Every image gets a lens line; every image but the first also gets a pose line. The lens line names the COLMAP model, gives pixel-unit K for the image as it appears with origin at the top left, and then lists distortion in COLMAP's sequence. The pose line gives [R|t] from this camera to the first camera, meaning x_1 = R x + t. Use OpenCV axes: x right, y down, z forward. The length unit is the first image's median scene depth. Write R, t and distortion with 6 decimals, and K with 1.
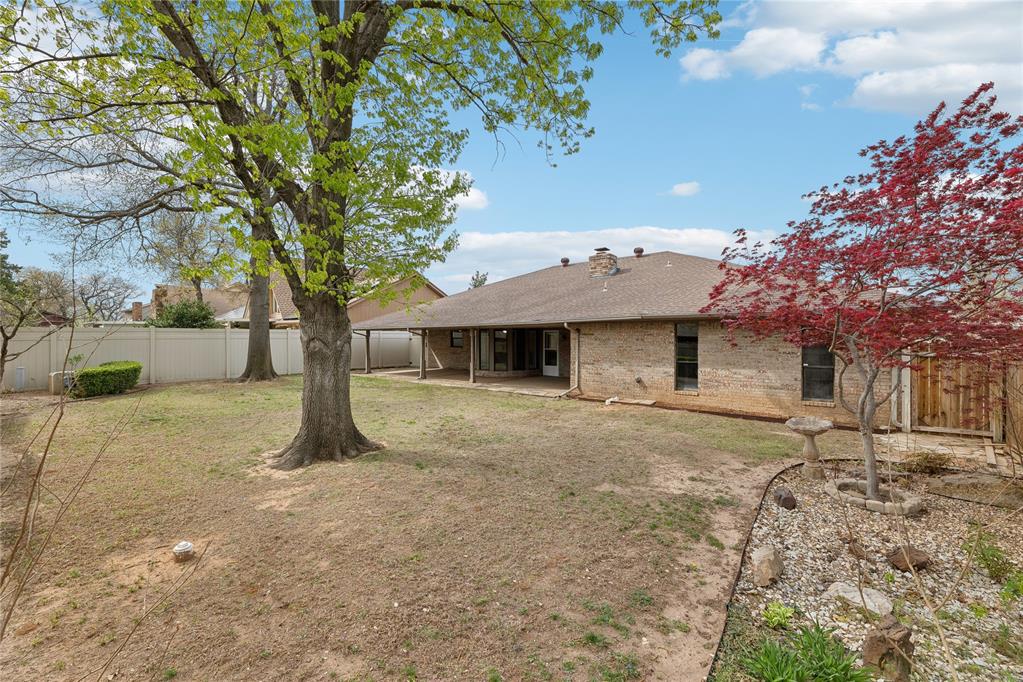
lens RADIAL K [[411.3, 0, 511.5], [0, 411.3, 333.4], [0, 0, 1]] dist [0.001245, 0.000129]
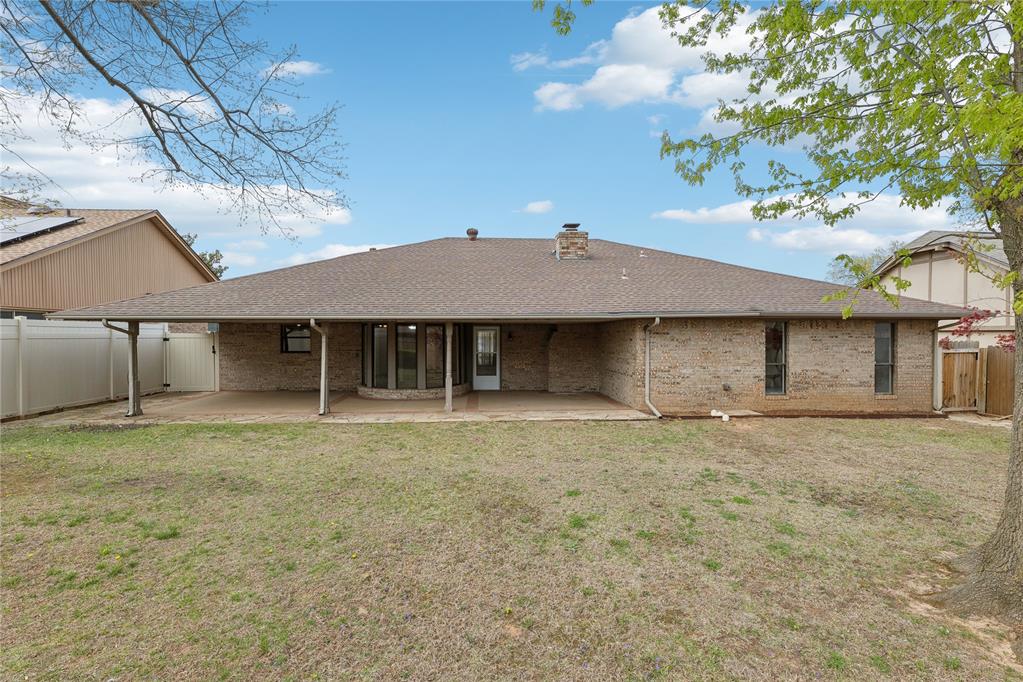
lens RADIAL K [[462.0, 0, 511.5], [0, 462.0, 341.0], [0, 0, 1]] dist [-0.000756, 0.000150]
pose [[0.744100, -0.006212, 0.668040, -0.469546], [-0.008342, 0.999792, 0.018589, 0.002407], [-0.668017, -0.019405, 0.743893, 0.417980]]
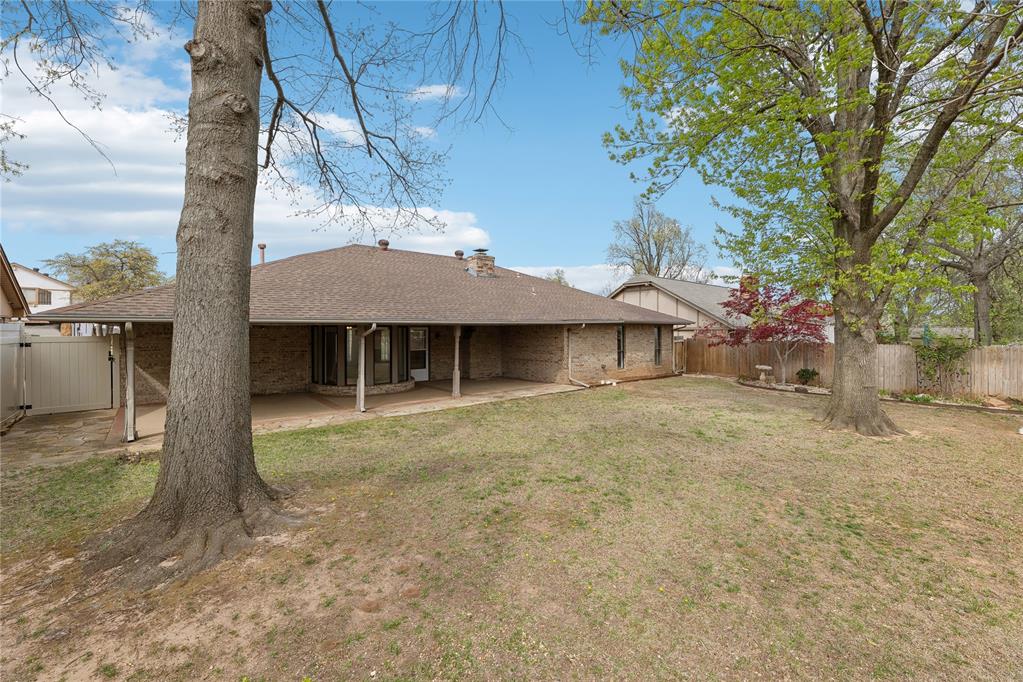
lens RADIAL K [[411.3, 0, 511.5], [0, 411.3, 333.4], [0, 0, 1]] dist [0.001245, 0.000129]
pose [[0.207740, -0.005959, 0.978166, -0.789136], [-0.006384, 0.999952, 0.007448, -0.003571], [-0.978163, -0.007792, 0.207692, 0.721677]]
